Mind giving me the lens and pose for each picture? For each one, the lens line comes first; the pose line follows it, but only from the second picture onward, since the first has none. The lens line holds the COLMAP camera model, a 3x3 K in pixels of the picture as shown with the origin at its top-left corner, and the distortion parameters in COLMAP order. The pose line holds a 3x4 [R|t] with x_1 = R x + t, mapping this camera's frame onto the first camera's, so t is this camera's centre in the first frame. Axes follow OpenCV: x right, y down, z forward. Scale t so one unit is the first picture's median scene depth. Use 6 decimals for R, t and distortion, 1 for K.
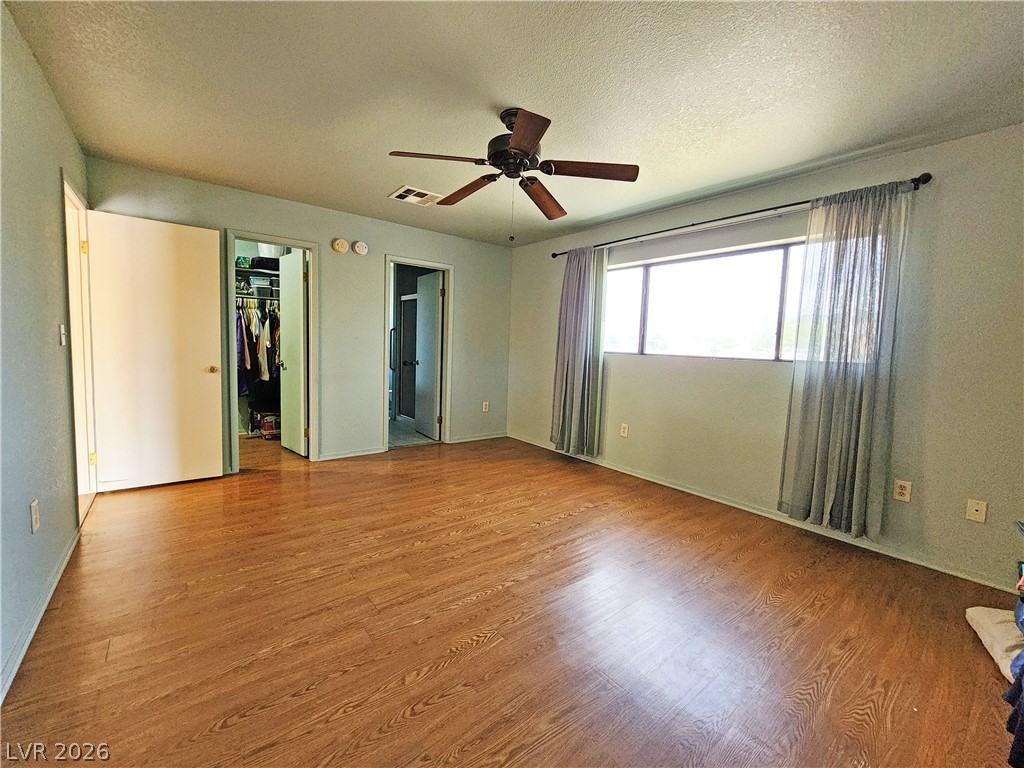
lens RADIAL K [[430.8, 0, 509.2], [0, 430.8, 380.2], [0, 0, 1]] dist [-0.001532, 0.001039]
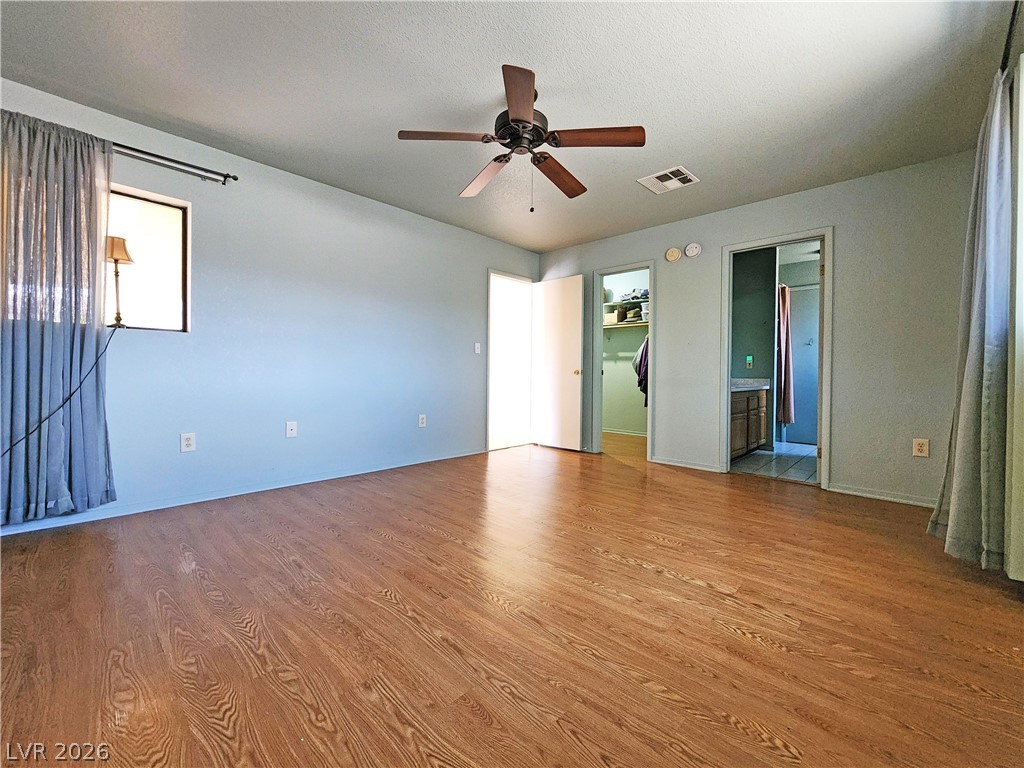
lens RADIAL K [[430.8, 0, 510.8], [0, 430.8, 380.4], [0, 0, 1]] dist [-0.001532, 0.001039]
pose [[0.123535, -0.017258, -0.992190, 0.666228], [-0.093869, 0.995162, -0.028997, 0.061954], [0.987890, 0.096718, 0.121318, 0.599895]]
